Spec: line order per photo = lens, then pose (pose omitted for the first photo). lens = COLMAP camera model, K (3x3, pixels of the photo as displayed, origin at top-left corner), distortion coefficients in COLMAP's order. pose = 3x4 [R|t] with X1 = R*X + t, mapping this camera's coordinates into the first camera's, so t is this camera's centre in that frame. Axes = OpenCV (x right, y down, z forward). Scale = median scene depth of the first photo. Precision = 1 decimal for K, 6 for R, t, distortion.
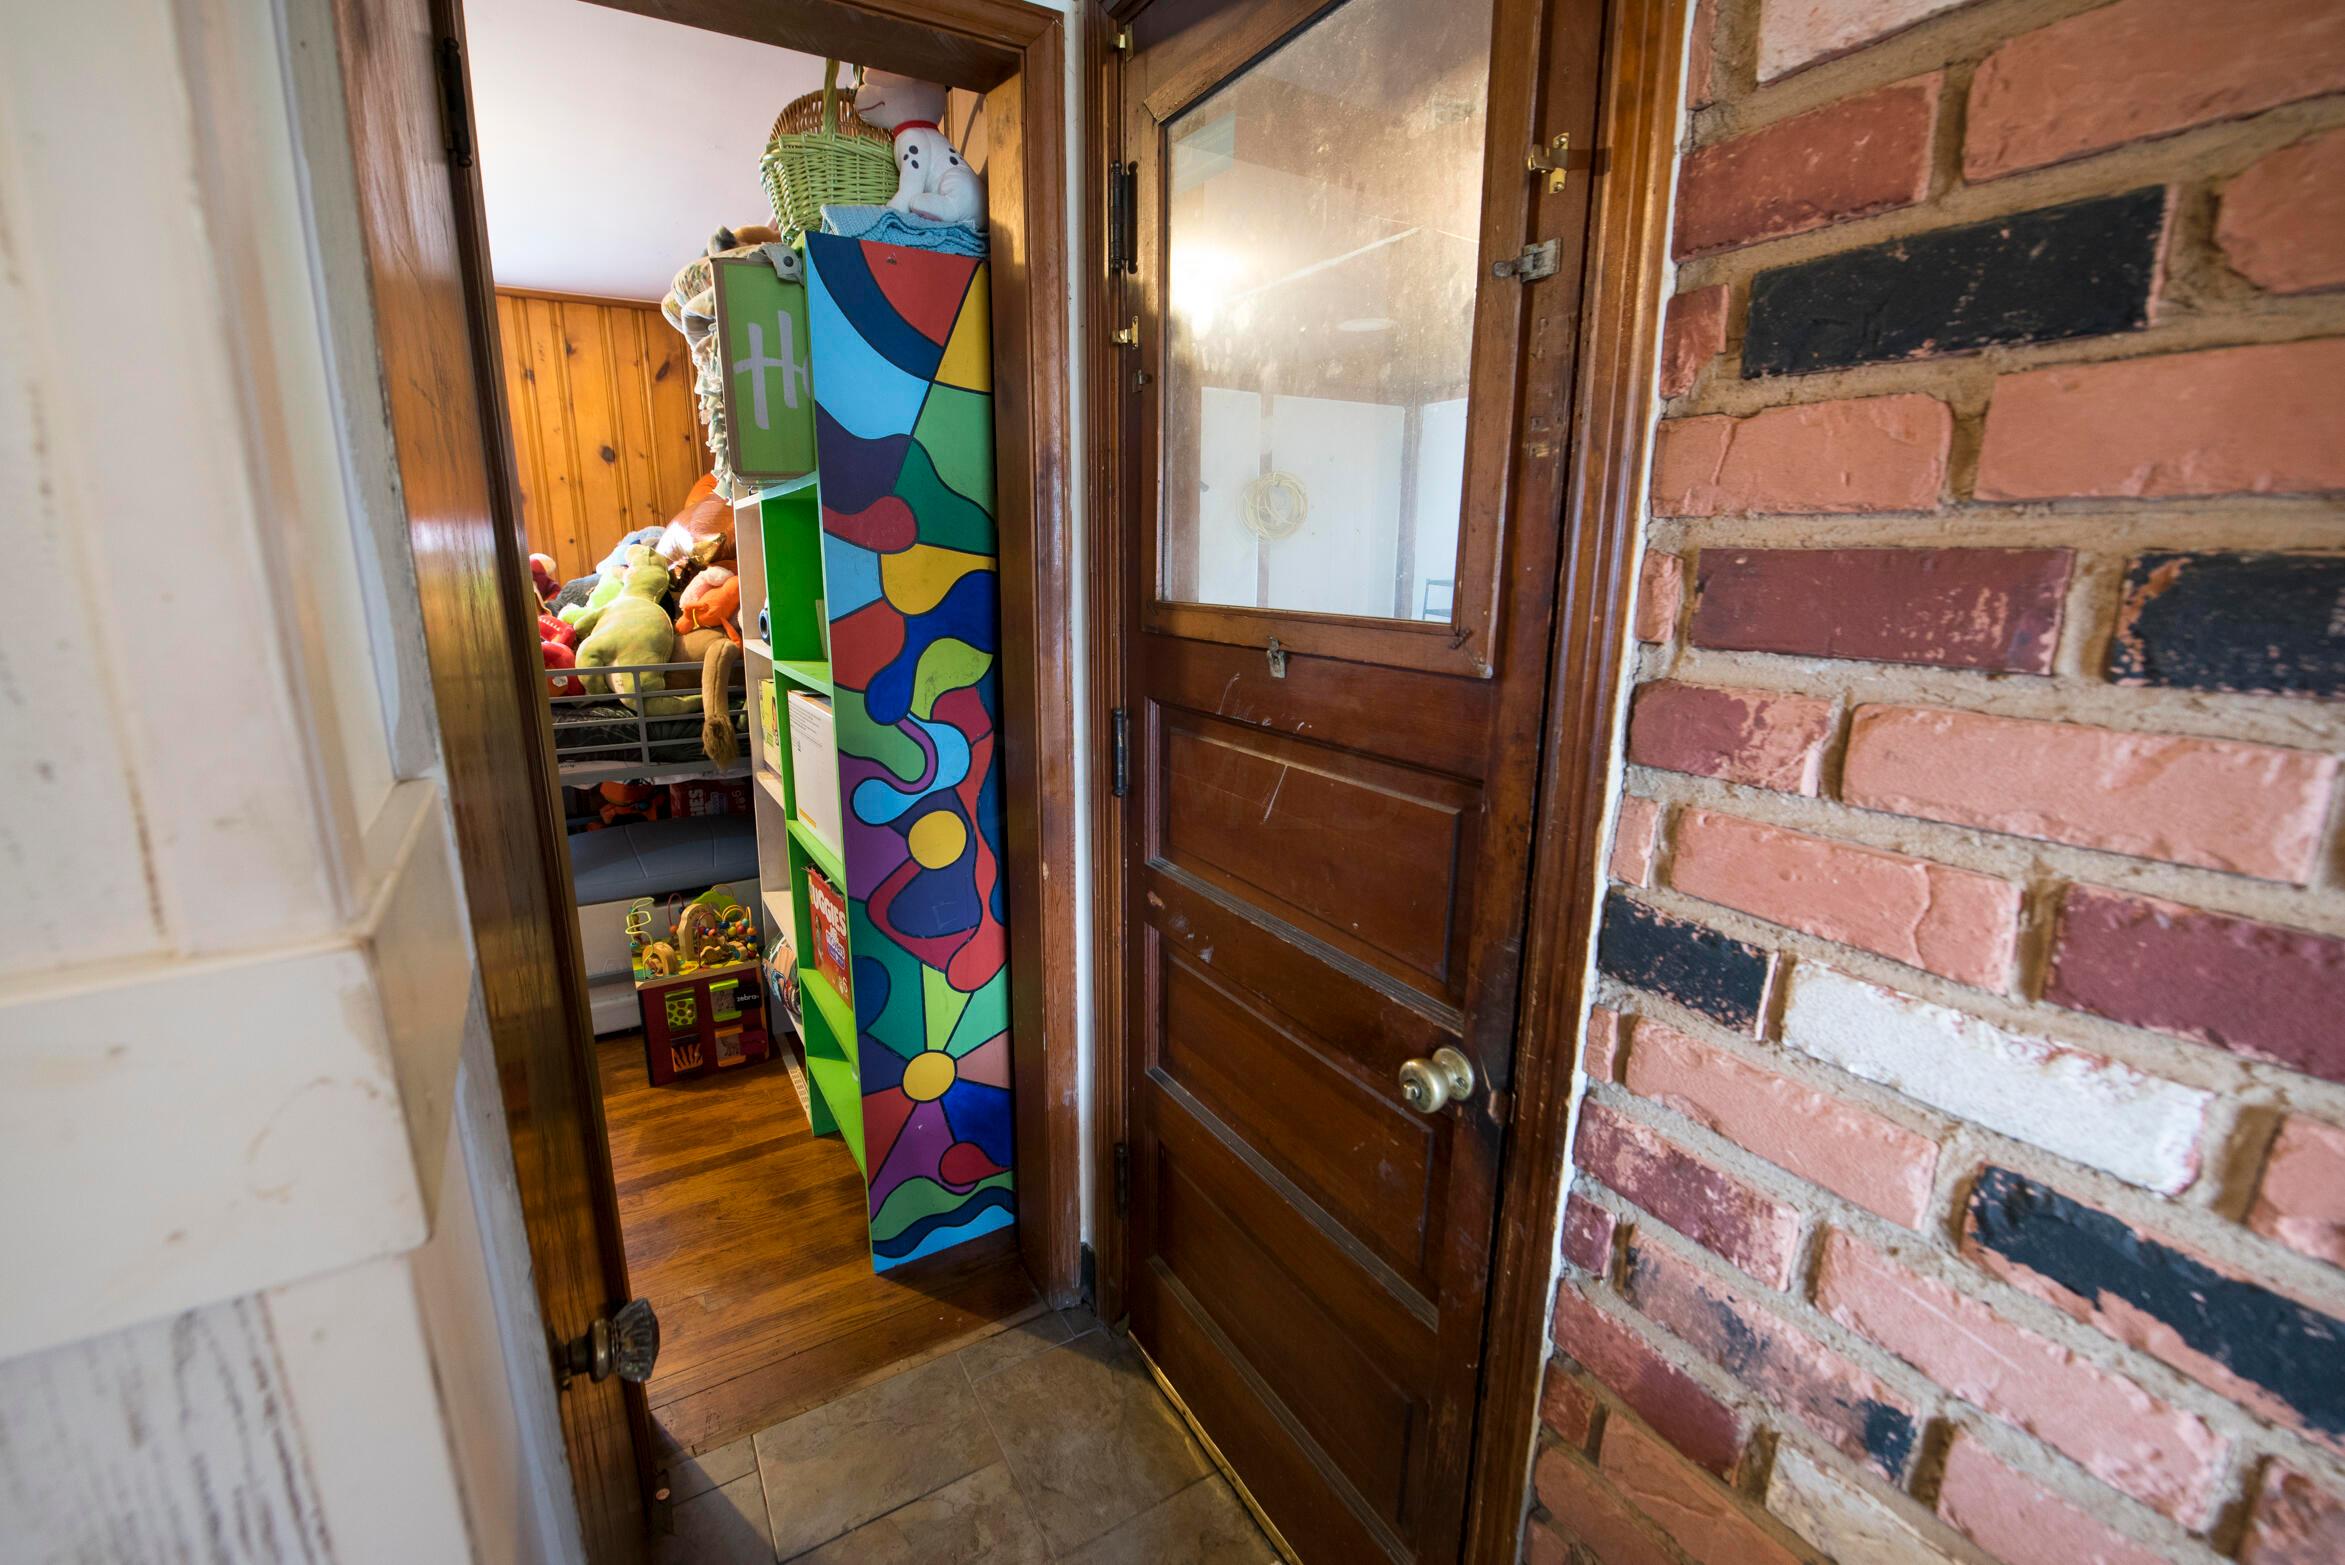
lens RADIAL K [[950.9, 0, 1146.3], [0, 950.9, 774.0], [0, 0, 1]] dist [-0.017746, -0.000291]
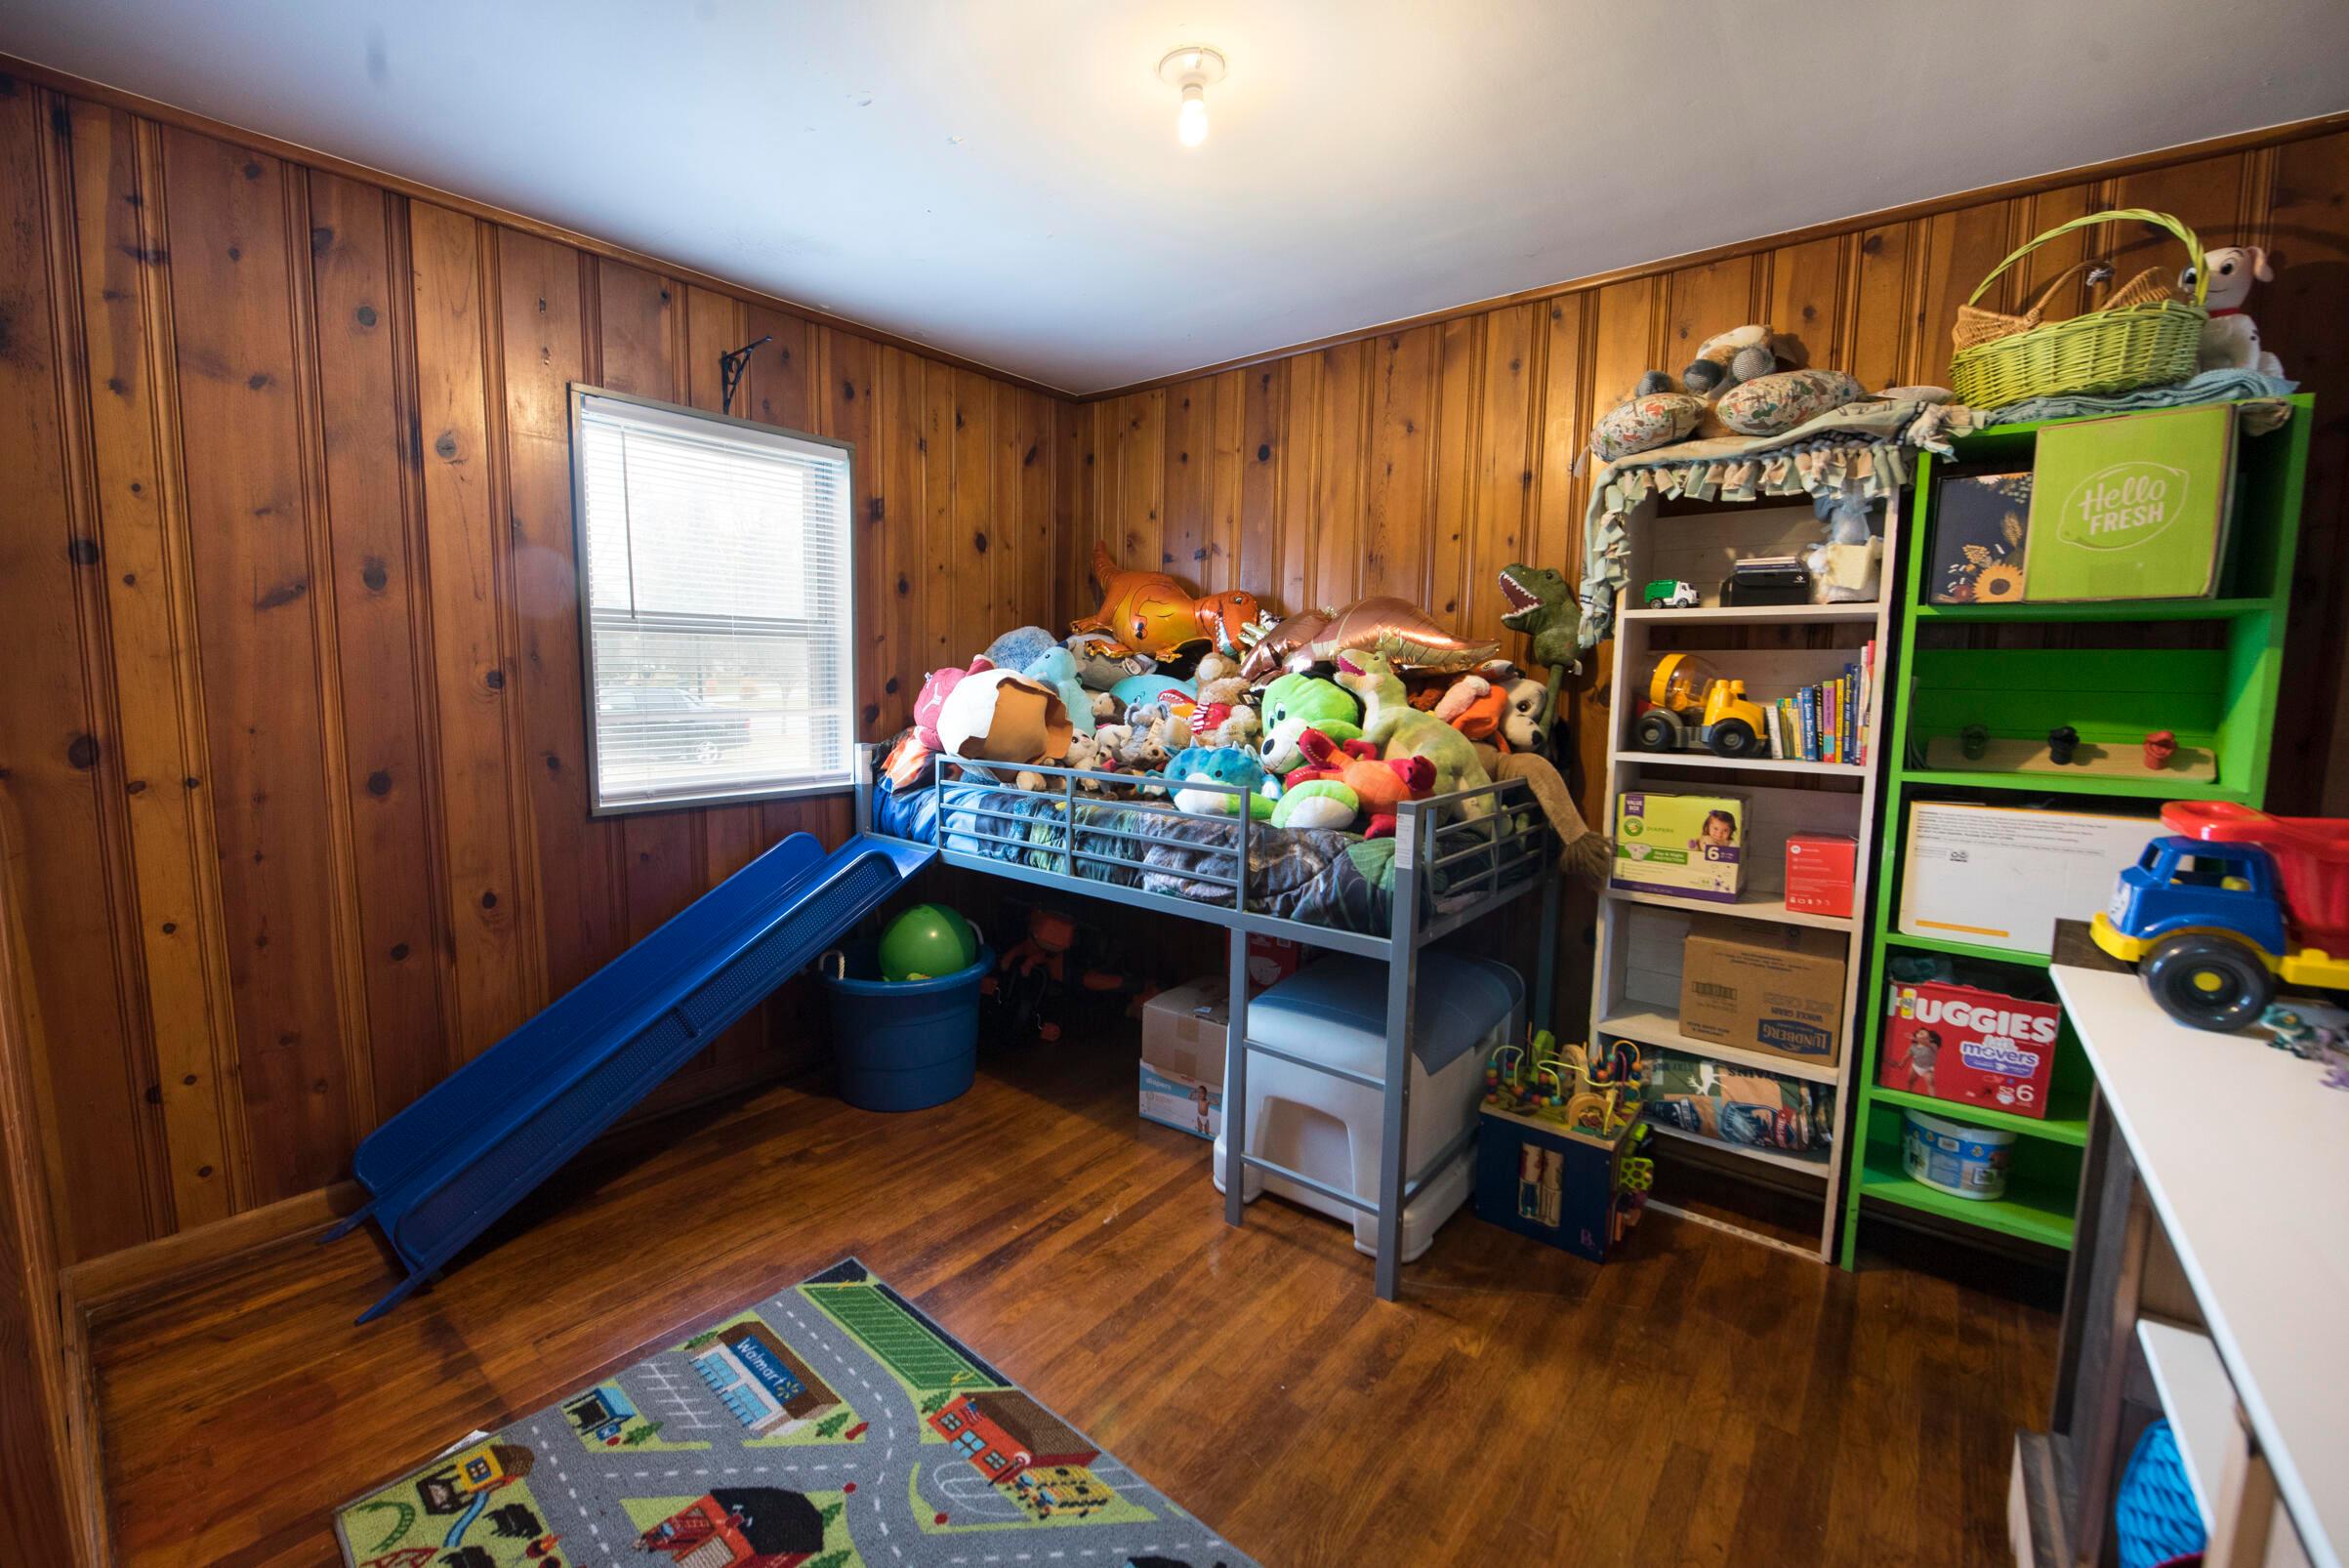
lens RADIAL K [[952.5, 0, 1148.3], [0, 952.5, 775.5], [0, 0, 1]] dist [-0.017746, -0.000291]
pose [[0.933953, -0.029050, 0.356213, -1.032602], [0.068068, 0.992906, -0.097495, -0.050414], [-0.350854, 0.115303, 0.929304, 0.247407]]
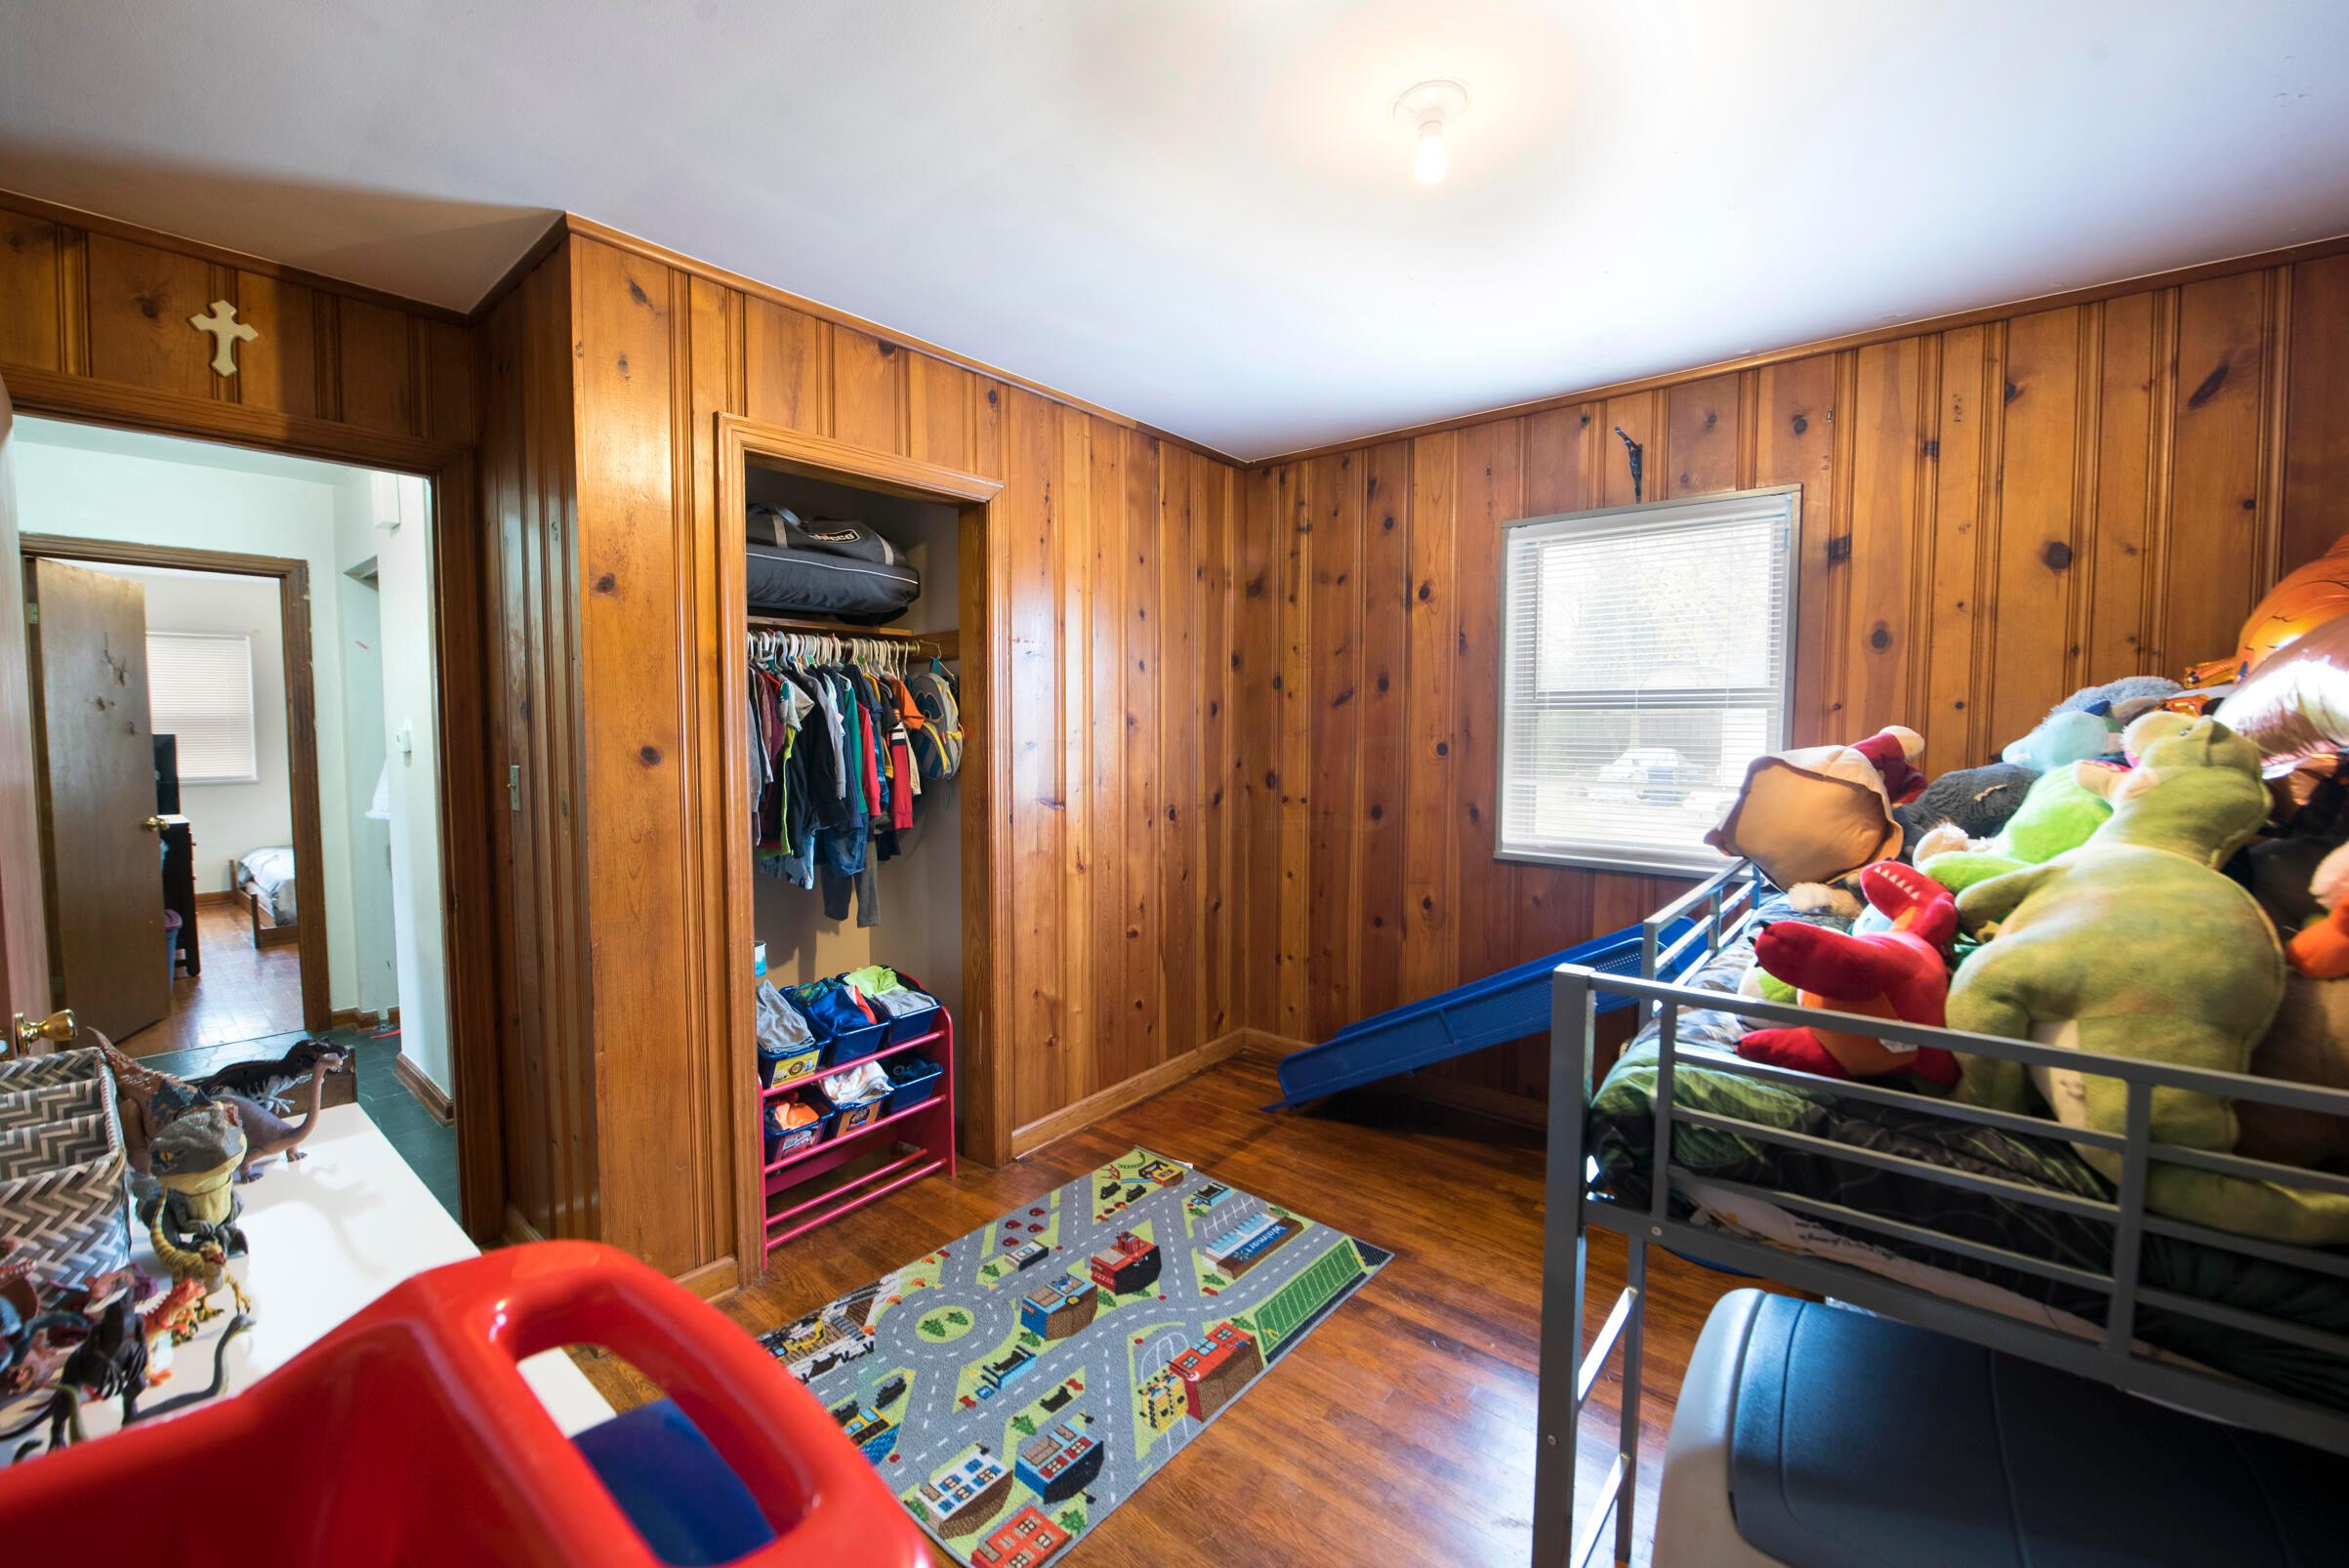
lens RADIAL K [[952.5, 0, 1148.3], [0, 952.5, 775.5], [0, 0, 1]] dist [-0.017746, -0.000291]
pose [[0.334488, 0.051162, -0.941010, -0.310451], [-0.209686, 0.977535, -0.021386, -0.117973], [0.918776, 0.204470, 0.337702, 0.477180]]
